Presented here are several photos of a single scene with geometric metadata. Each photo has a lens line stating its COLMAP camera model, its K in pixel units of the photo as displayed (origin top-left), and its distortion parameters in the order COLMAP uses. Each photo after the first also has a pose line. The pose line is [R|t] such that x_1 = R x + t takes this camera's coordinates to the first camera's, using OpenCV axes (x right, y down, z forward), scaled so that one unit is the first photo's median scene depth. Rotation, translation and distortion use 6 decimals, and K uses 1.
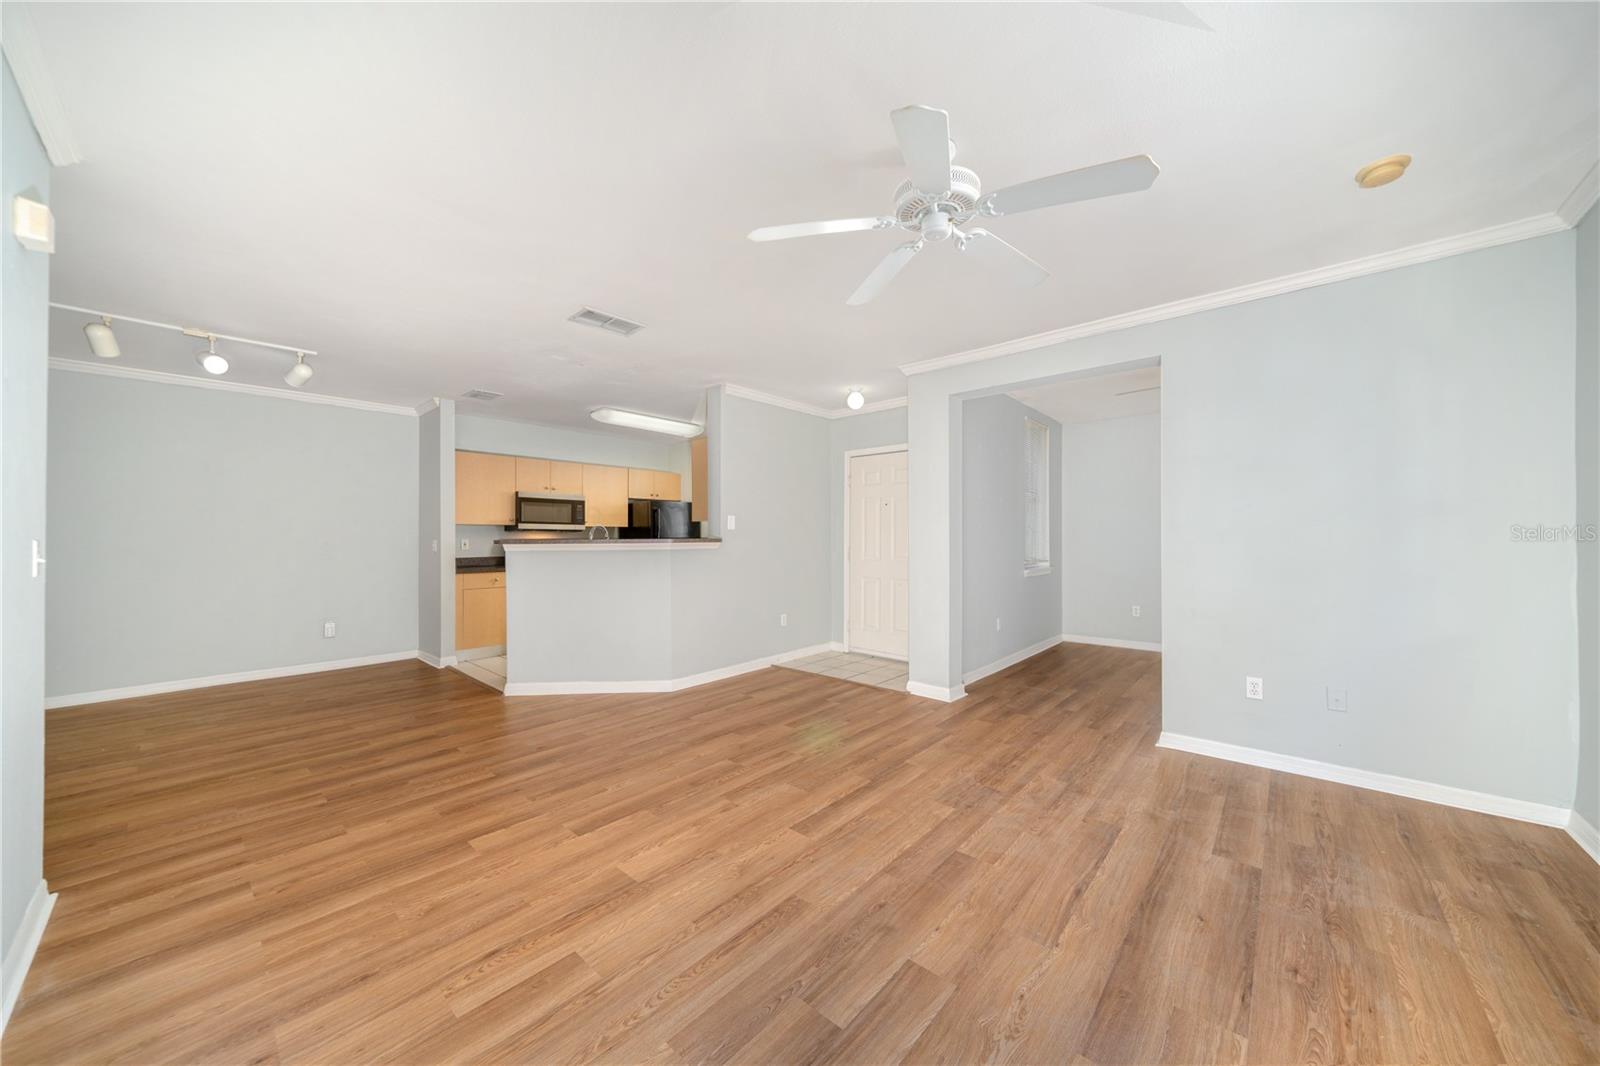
lens RADIAL K [[555.0, 0, 804.9], [0, 555.0, 535.0], [0, 0, 1]] dist [-0.006508, -0.000212]
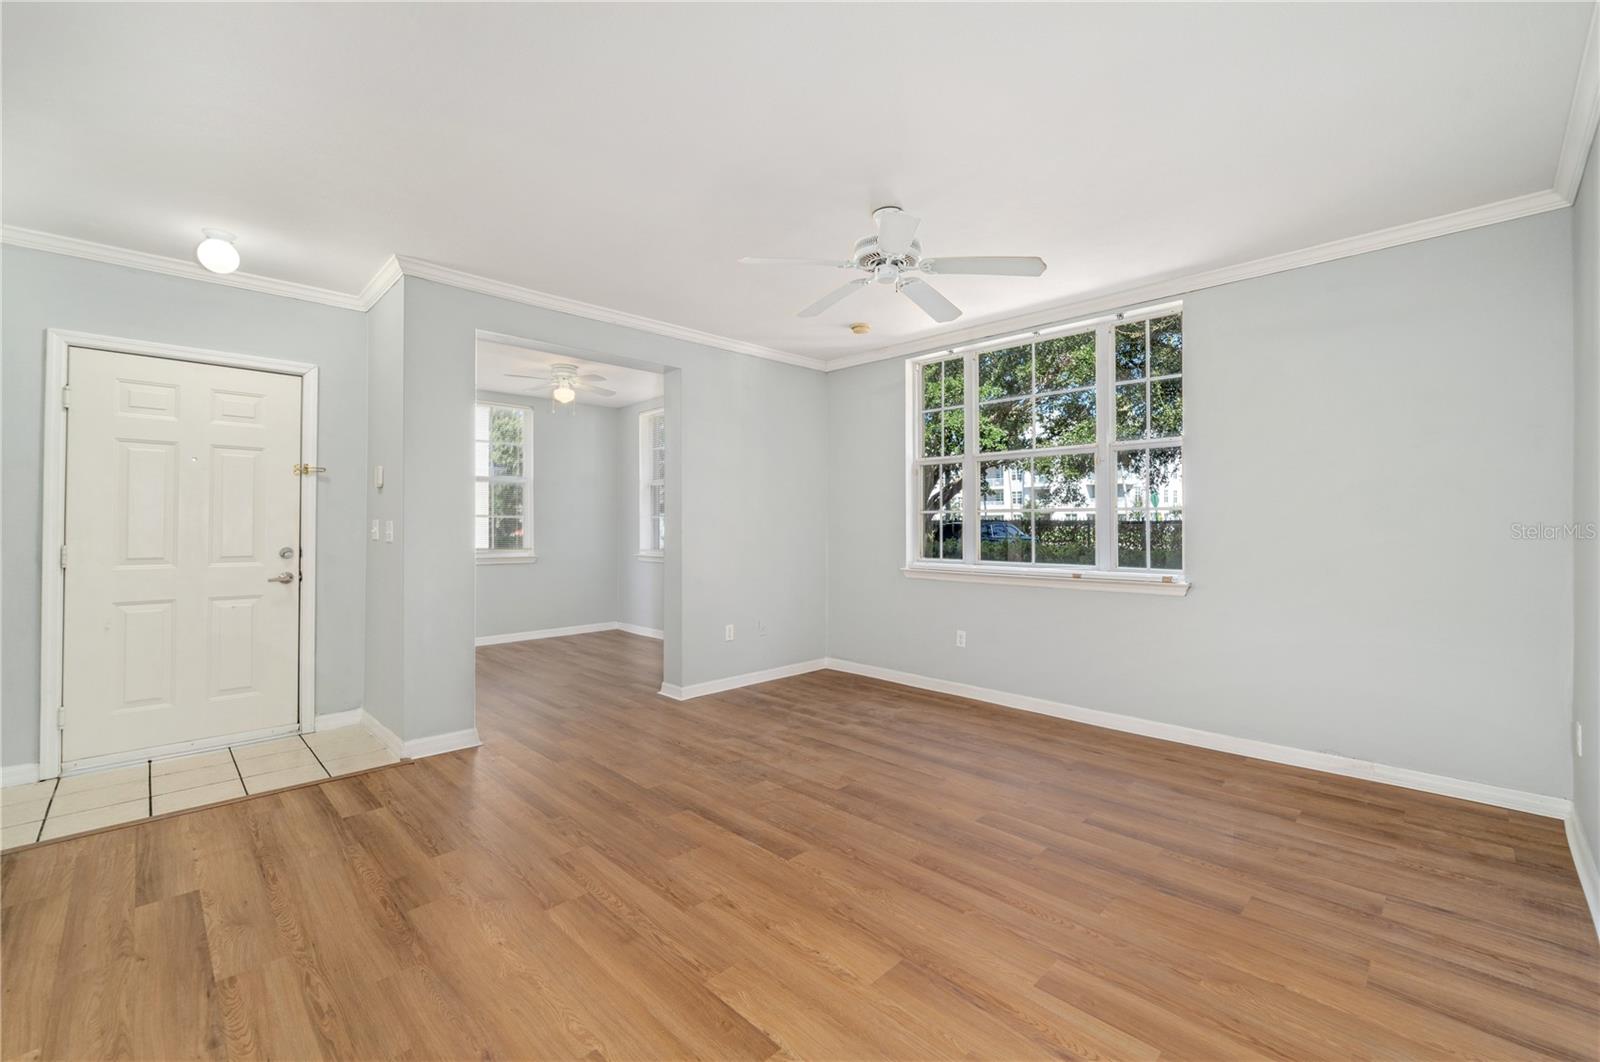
lens RADIAL K [[663.7, 0, 803.4], [0, 663.7, 517.9], [0, 0, 1]] dist [-0.000374, -0.000393]
pose [[0.067127, 0.012809, 0.997662, -0.938218], [-0.006674, 0.999901, -0.012389, 0.010336], [-0.997722, -0.005827, 0.067206, 0.805702]]
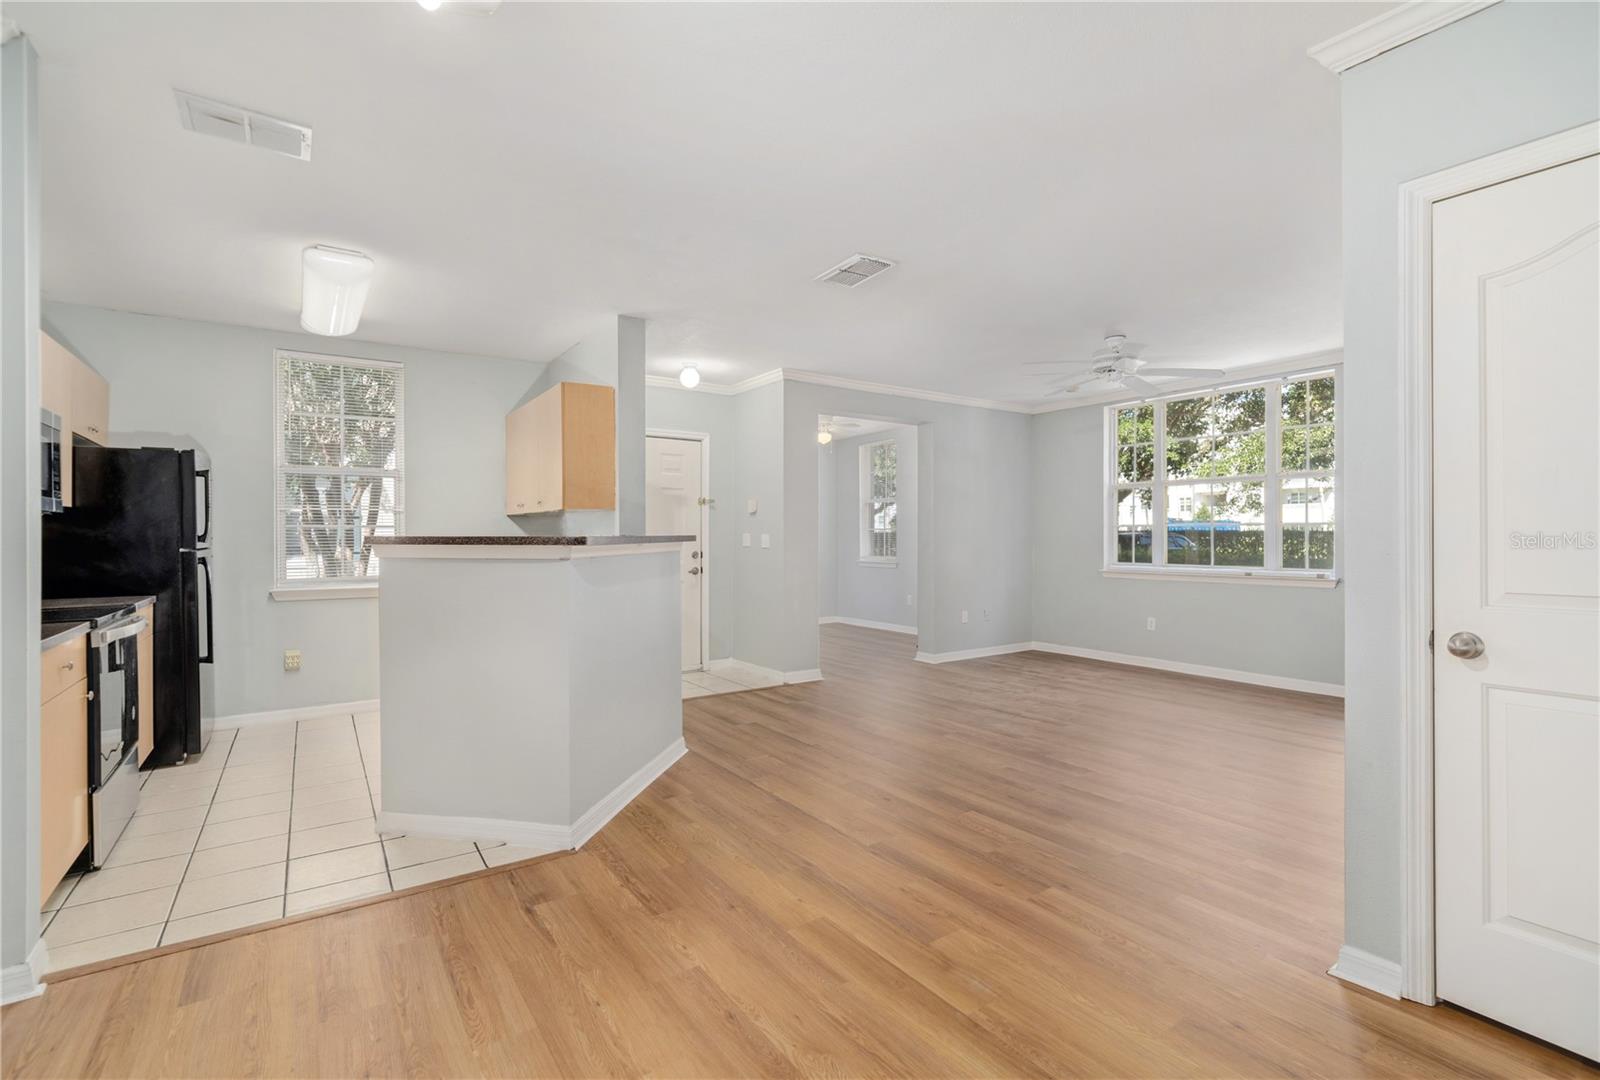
lens RADIAL K [[716.8, 0, 804.1], [0, 716.8, 540.1], [0, 0, 1]] dist [0.002496, 0.000203]
pose [[0.240791, -0.002395, 0.970574, -1.848815], [-0.005037, 0.999980, 0.003718, 0.015172], [-0.970564, -0.005784, 0.240774, 1.076601]]
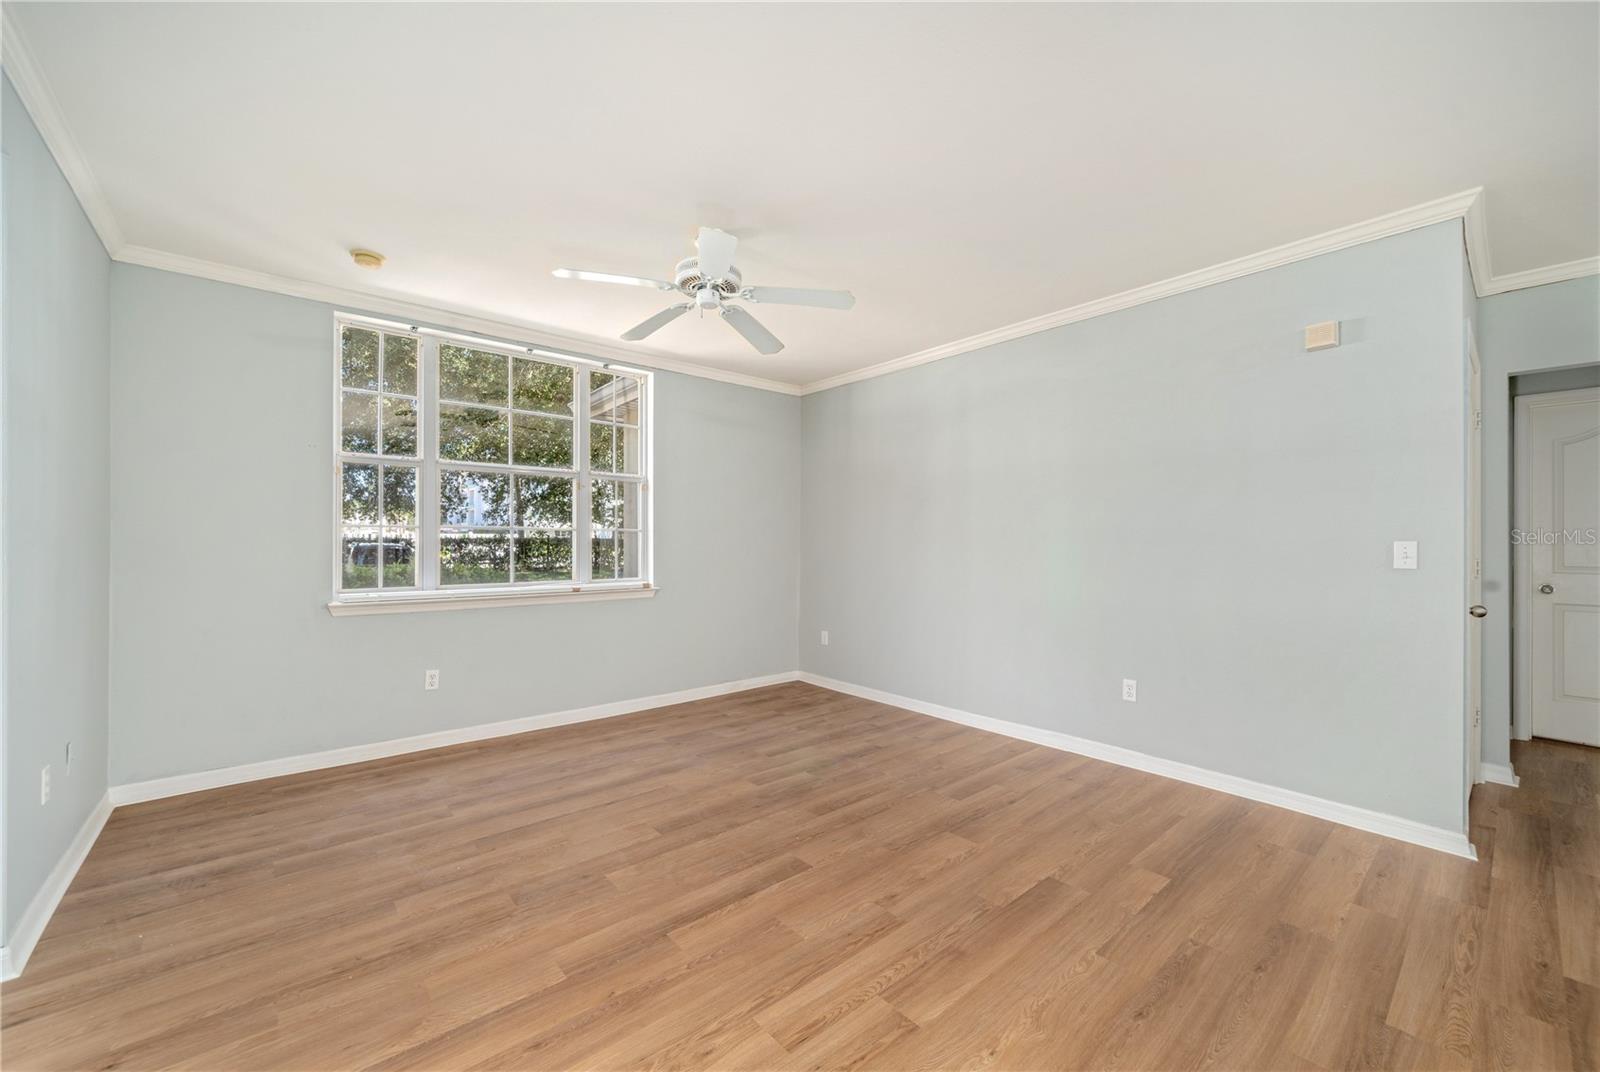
lens RADIAL K [[625.4, 0, 795.1], [0, 625.4, 544.4], [0, 0, 1]] dist [-0.002034, 0.000053]
pose [[-0.988567, 0.000222, 0.150781, -0.134701], [-0.000488, 0.999989, -0.004674, 0.012388], [-0.150780, -0.004694, -0.988556, 1.774794]]
